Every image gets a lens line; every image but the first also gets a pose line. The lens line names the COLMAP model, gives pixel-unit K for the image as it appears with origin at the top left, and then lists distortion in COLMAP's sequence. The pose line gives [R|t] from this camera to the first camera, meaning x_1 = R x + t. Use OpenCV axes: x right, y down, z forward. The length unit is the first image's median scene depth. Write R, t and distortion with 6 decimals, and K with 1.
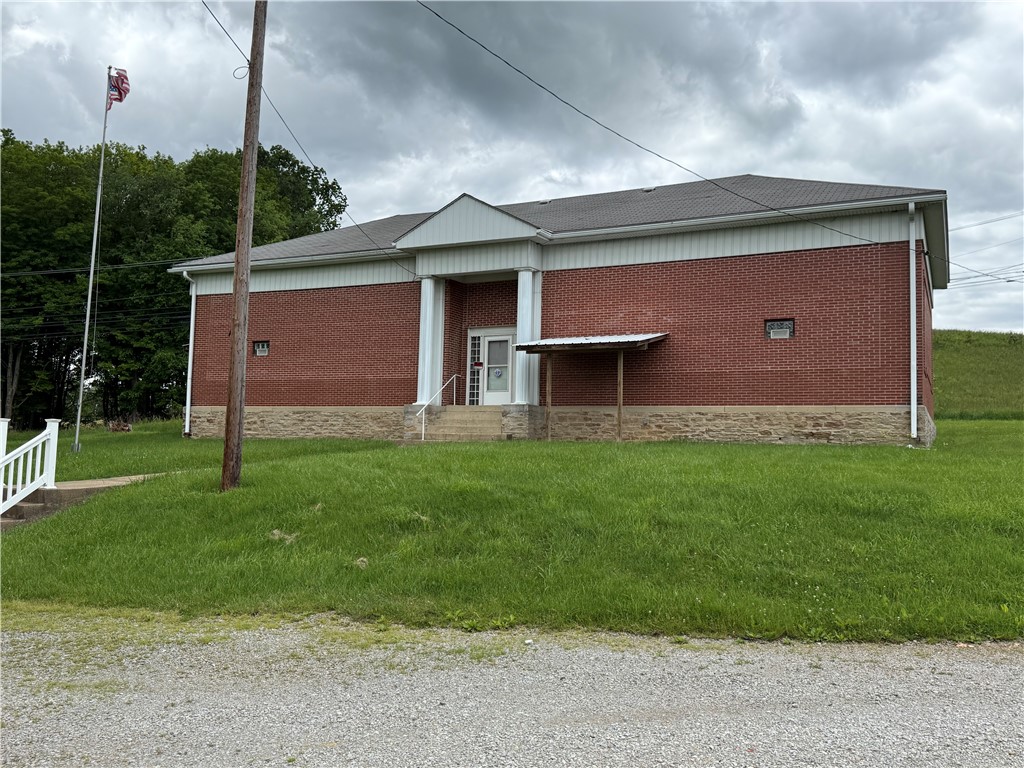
lens RADIAL K [[900.9, 0, 512.0], [0, 900.9, 384.0], [0, 0, 1]] dist [0.048342, -0.000008]
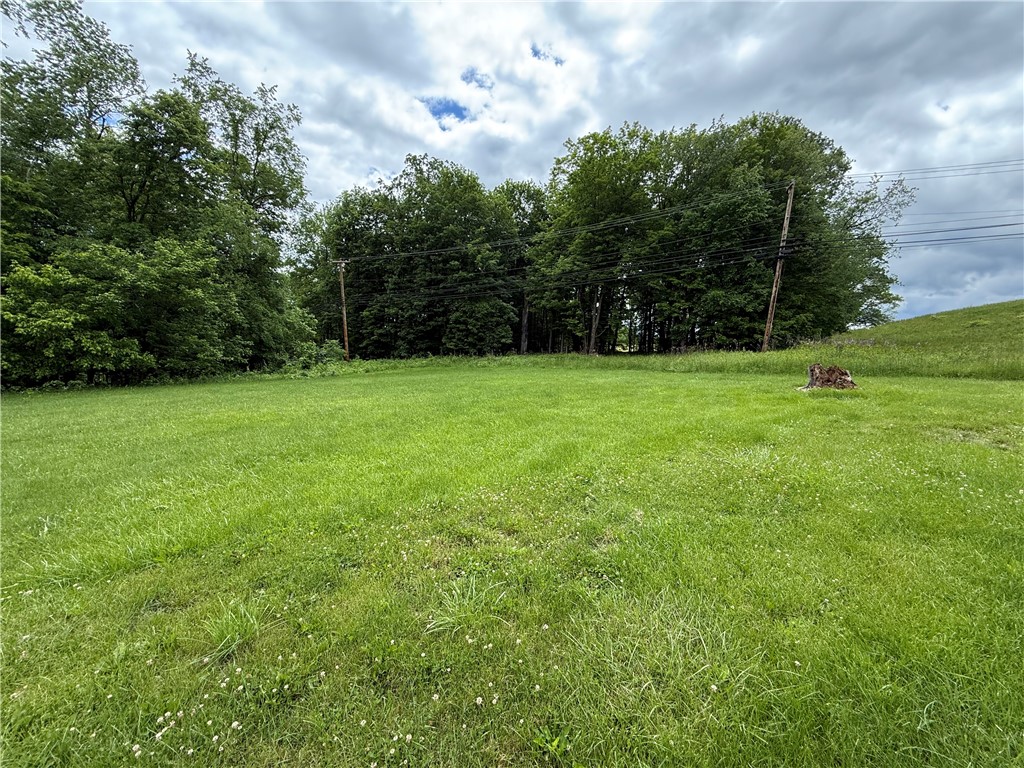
lens RADIAL K [[410.1, 0, 512.0], [0, 410.1, 384.0], [0, 0, 1]] dist [-0.000973, -0.000230]
pose [[0.816341, 0.080108, -0.571988, -0.712781], [-0.008496, 0.991893, 0.126791, 0.045149], [0.577508, -0.098646, 0.810404, 1.032993]]
